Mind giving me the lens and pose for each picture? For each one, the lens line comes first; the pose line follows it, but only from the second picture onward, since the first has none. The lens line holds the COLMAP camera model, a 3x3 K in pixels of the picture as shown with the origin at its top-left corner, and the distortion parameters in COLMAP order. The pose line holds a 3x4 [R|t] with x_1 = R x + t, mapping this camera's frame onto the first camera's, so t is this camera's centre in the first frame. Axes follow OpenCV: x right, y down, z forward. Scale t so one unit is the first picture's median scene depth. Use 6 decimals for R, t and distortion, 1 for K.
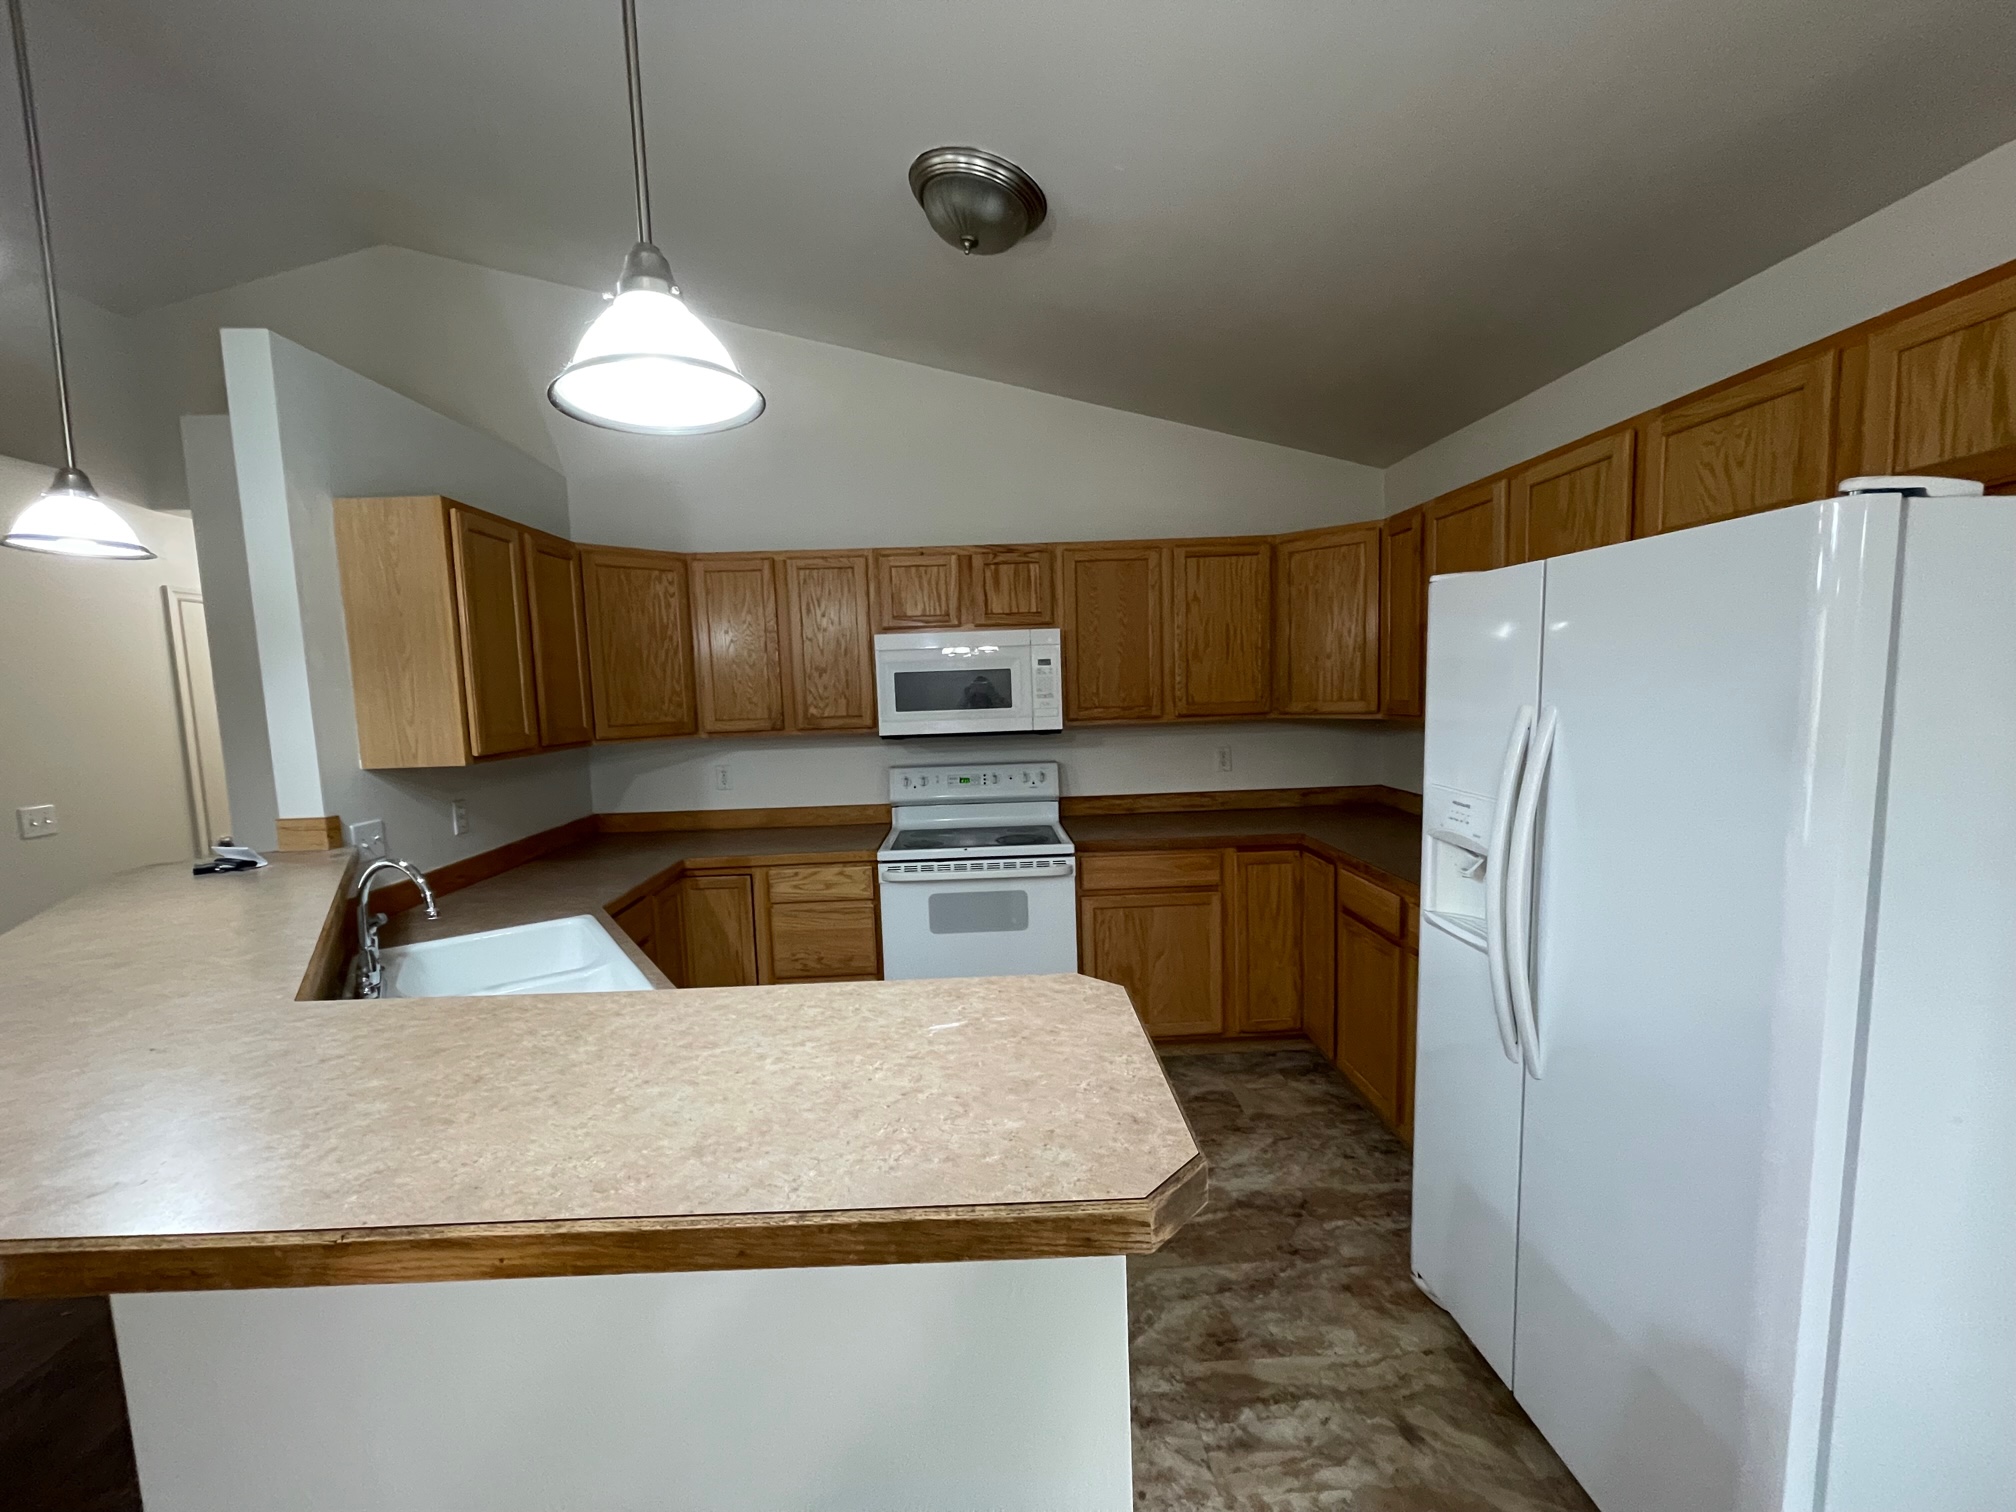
lens RADIAL K [[809.7, 0, 1003.9], [0, 809.7, 769.2], [0, 0, 1]] dist [0.001894, 0.000488]
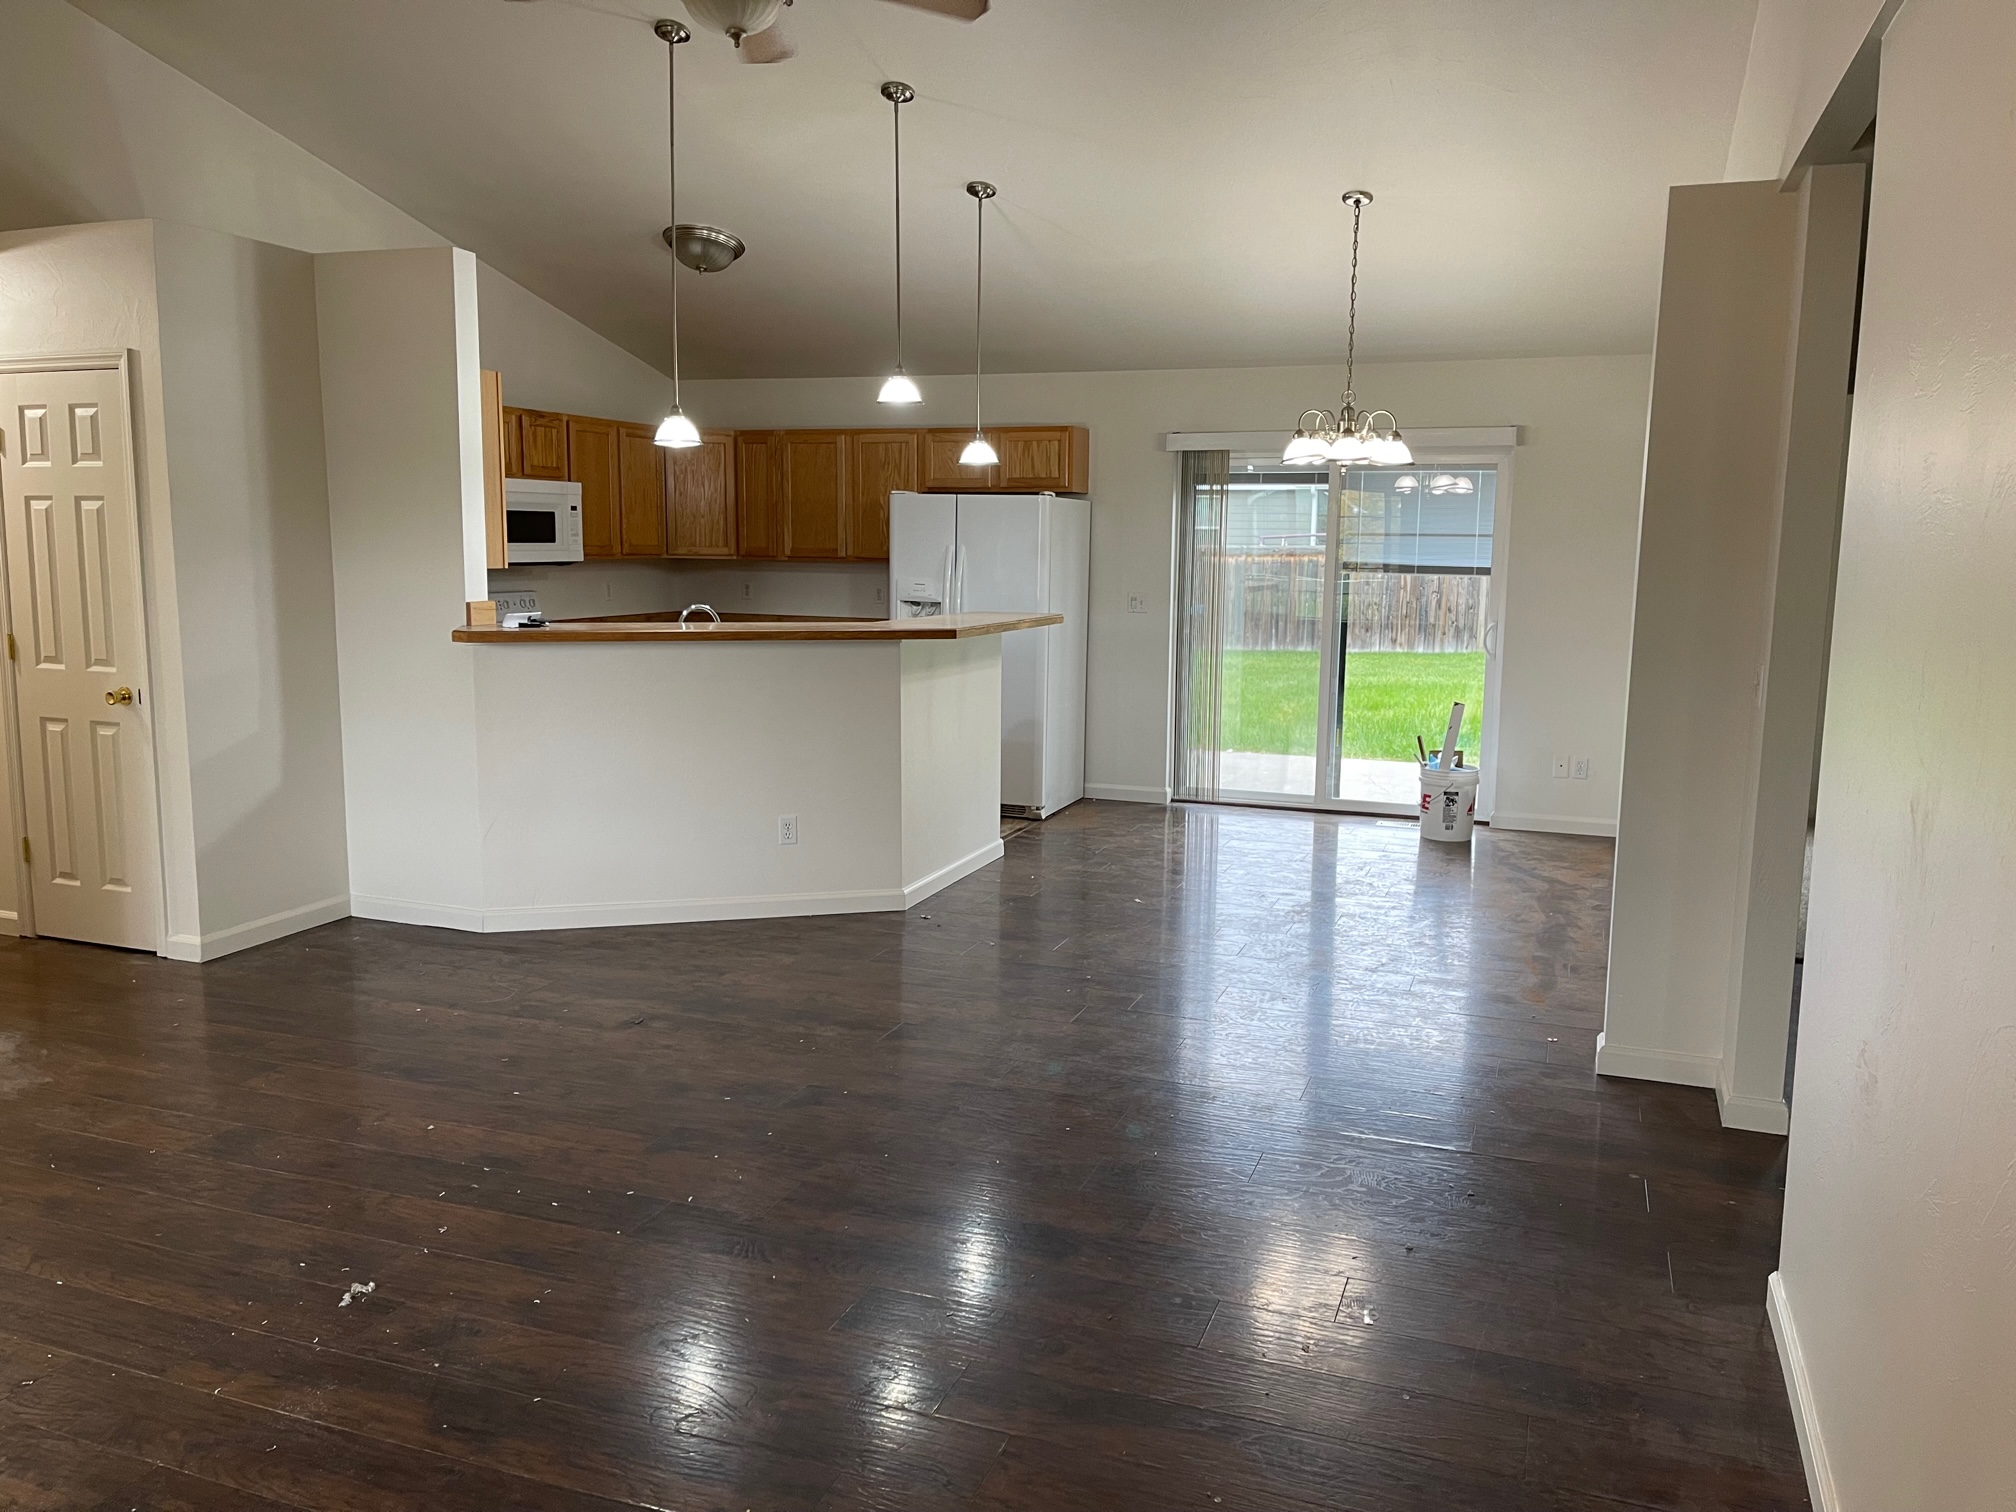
lens RADIAL K [[1535.5, 0, 1003.7], [0, 1535.5, 734.8], [0, 0, 1]] dist [0.062632, -0.058220]
pose [[0.372626, -0.080970, 0.924442, -1.966957], [0.060290, 0.996194, 0.062953, 0.110141], [-0.926021, 0.032277, 0.376089, -0.523539]]
